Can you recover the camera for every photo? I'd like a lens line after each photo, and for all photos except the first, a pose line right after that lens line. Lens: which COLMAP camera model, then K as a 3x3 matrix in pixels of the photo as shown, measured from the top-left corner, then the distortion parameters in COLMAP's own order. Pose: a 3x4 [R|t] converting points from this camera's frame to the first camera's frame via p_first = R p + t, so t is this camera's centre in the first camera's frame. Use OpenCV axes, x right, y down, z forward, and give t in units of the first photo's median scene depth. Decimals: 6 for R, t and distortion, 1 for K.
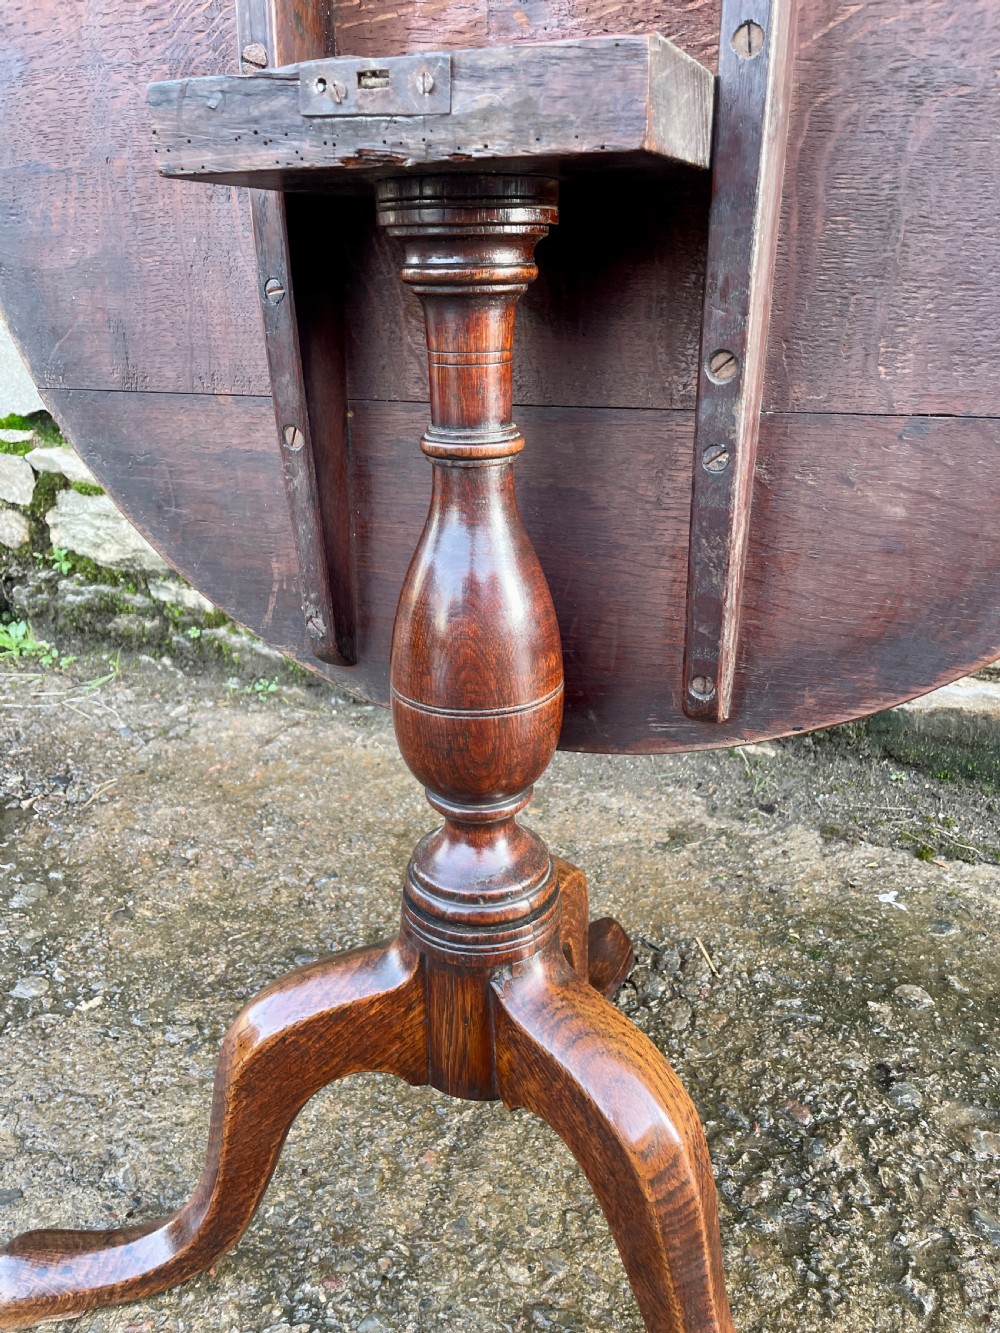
lens RADIAL K [[1010.5, 0, 496.8], [0, 1010.5, 652.3], [0, 0, 1]] dist [0.079538, -0.116766]
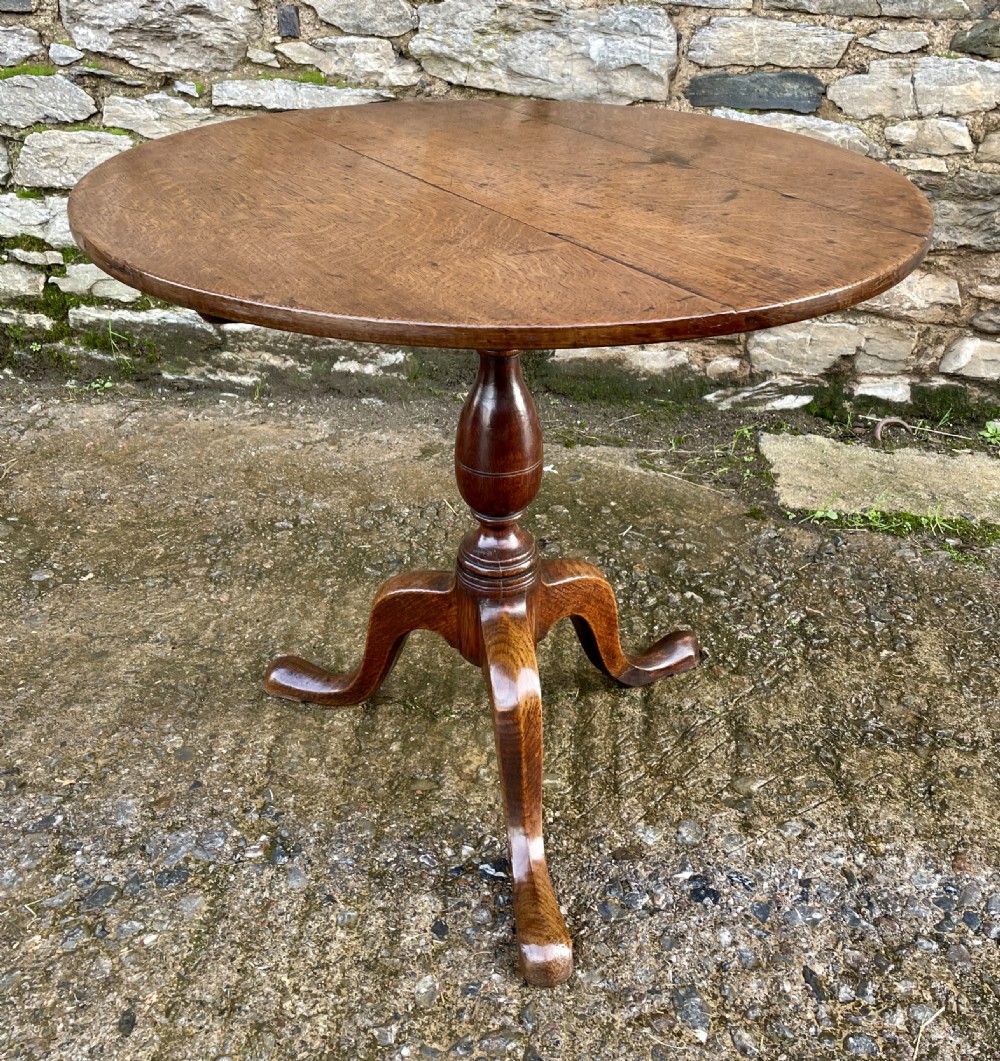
lens RADIAL K [[1172.8, 0, 532.8], [0, 1172.8, 379.7], [0, 0, 1]] dist [0.072738, -0.107664]
pose [[0.950967, -0.085030, 0.297375, -0.313389], [0.072249, 0.995938, 0.053730, -0.027965], [-0.300736, -0.029611, 0.953248, -1.250555]]
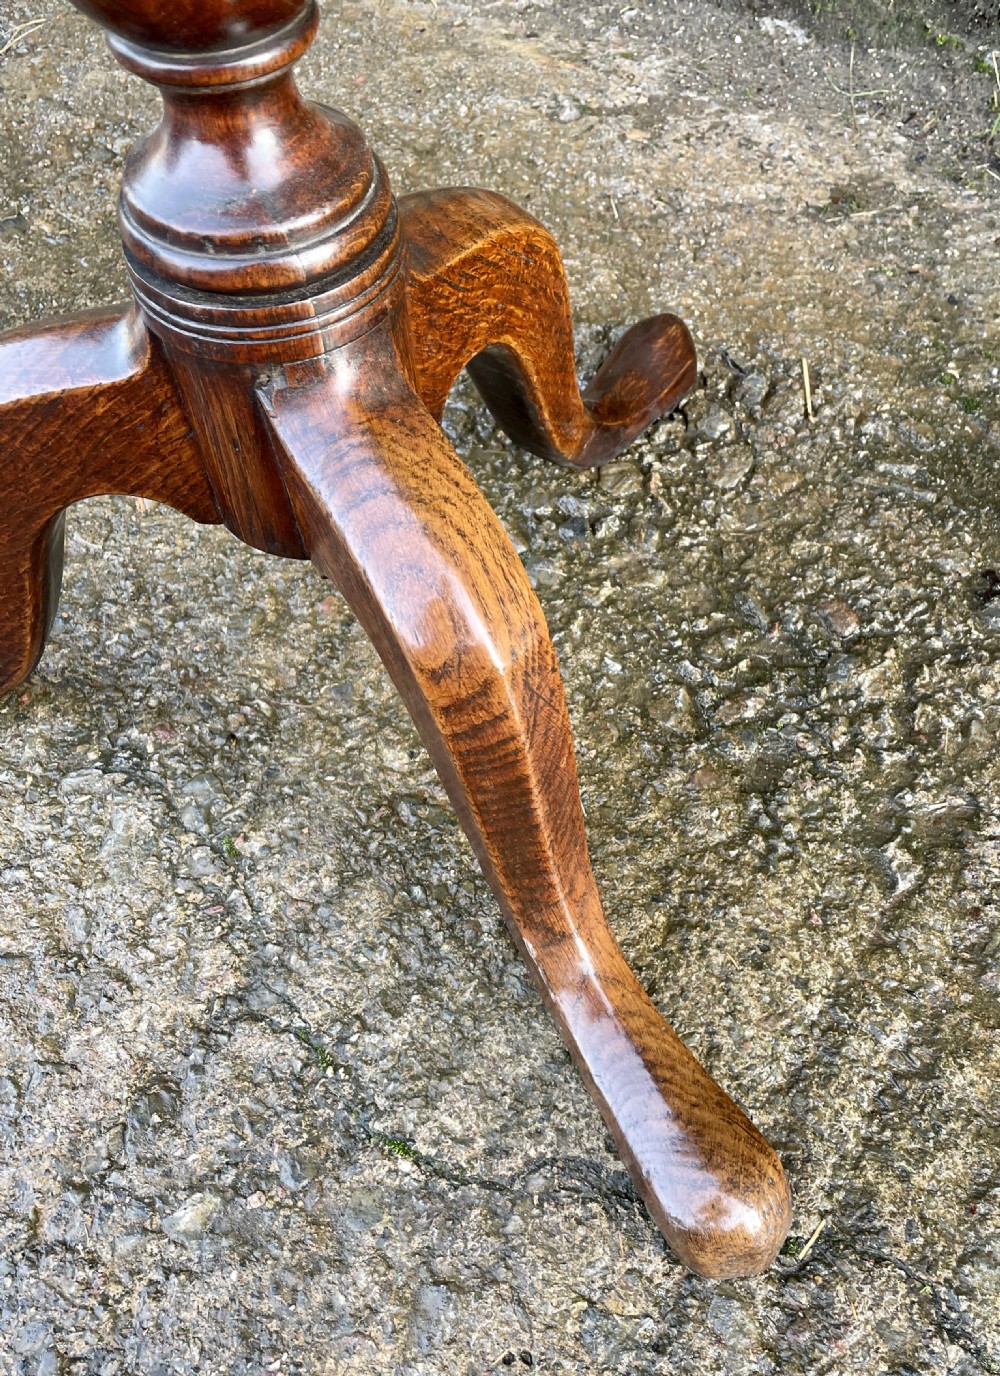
lens RADIAL K [[1209.9, 0, 584.5], [0, 1209.9, 737.6], [0, 0, 1]] dist [0.091359, -0.131080]
pose [[0.984542, 0.149706, -0.090914, 0.215630], [-0.071951, 0.818941, 0.569350, 0.047718], [0.159688, -0.554007, 0.817053, 0.238727]]
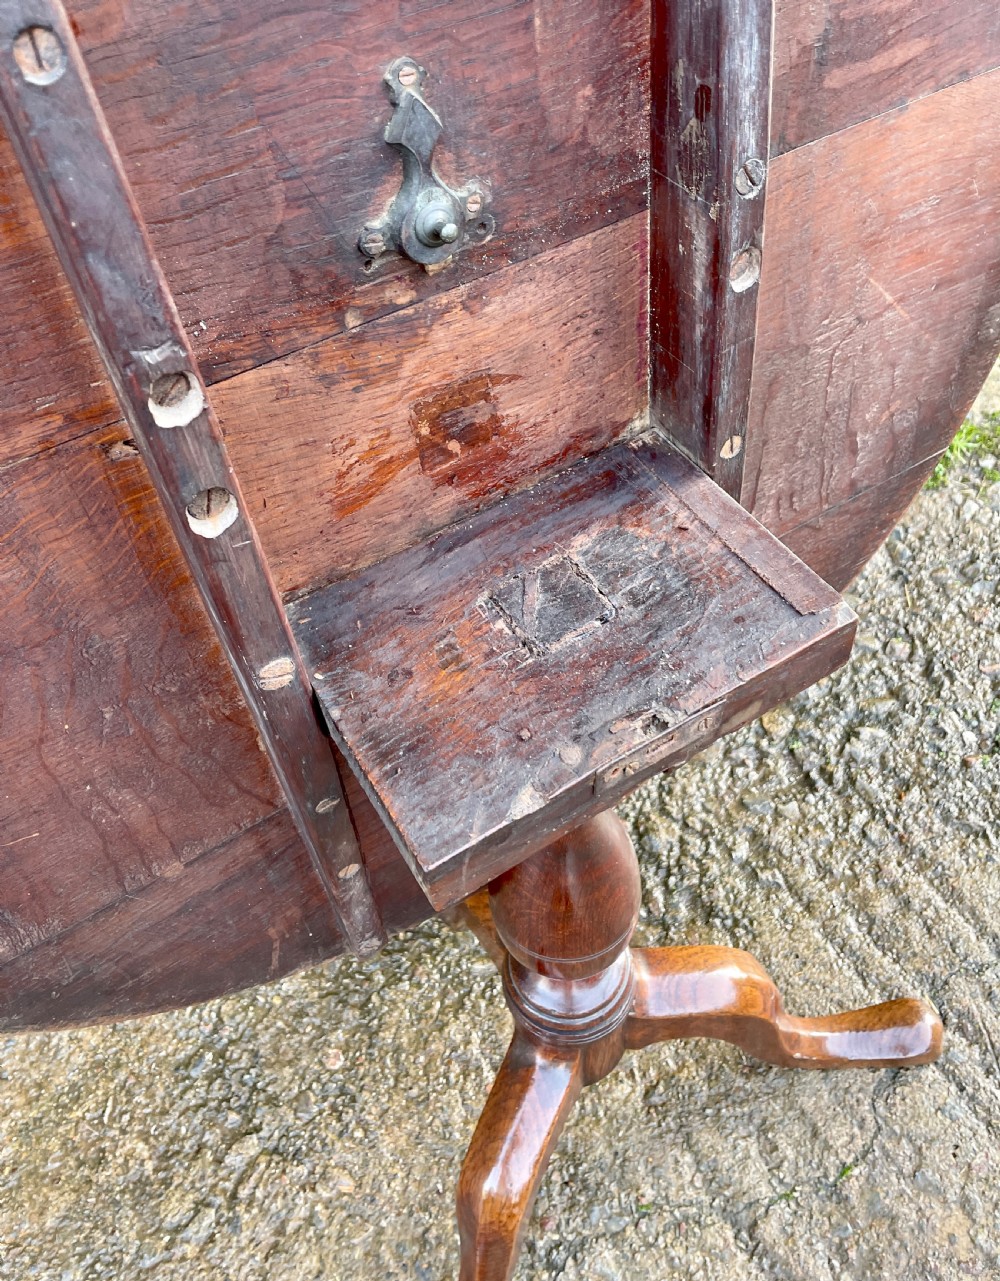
lens RADIAL K [[1118.5, 0, 501.4], [0, 1118.5, 546.0], [0, 0, 1]] dist [0.075693, -0.110528]
pose [[0.581058, -0.622139, 0.524704, -0.359913], [0.340871, 0.771472, 0.537250, -0.718112], [-0.739039, -0.133317, 0.660339, 0.190839]]
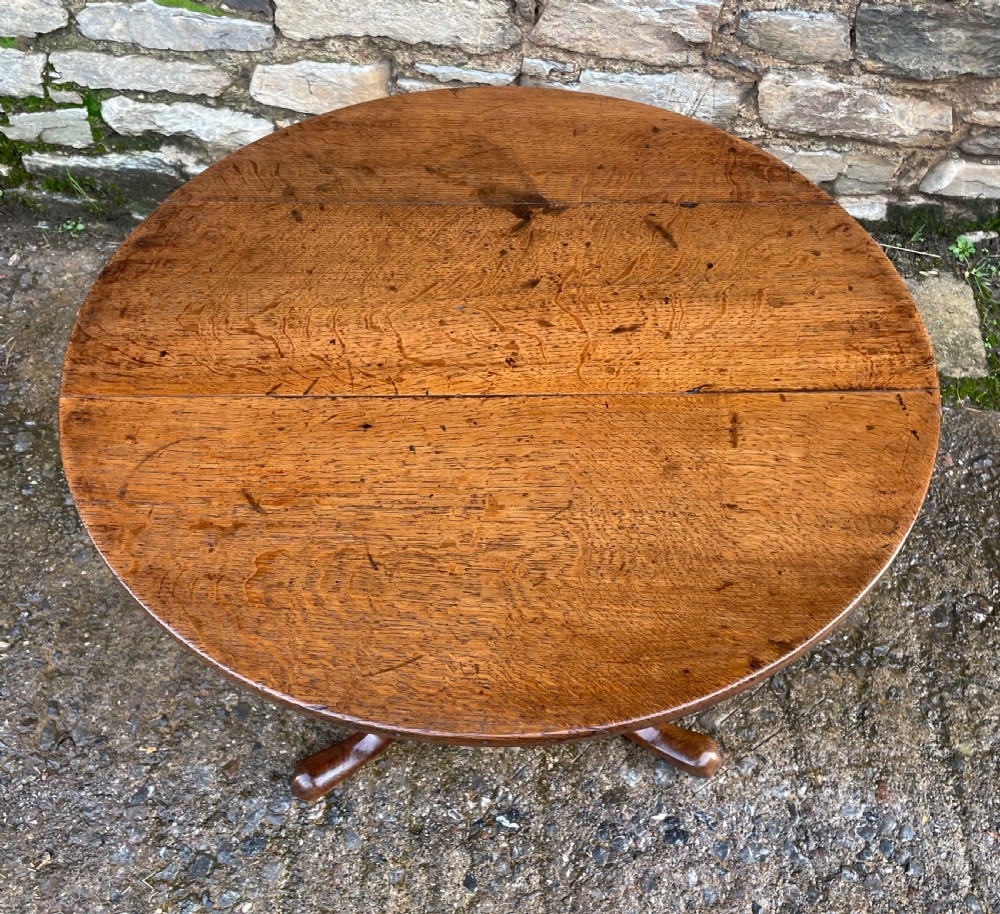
lens RADIAL K [[1077.0, 0, 500.0], [0, 1077.0, 457.0], [0, 0, 1]] dist [0.070123, -0.098750]
pose [[0.941412, -0.260730, 0.213925, -0.184105], [0.112070, 0.840102, 0.530726, -0.808299], [-0.318095, -0.475657, 0.820101, -0.924088]]
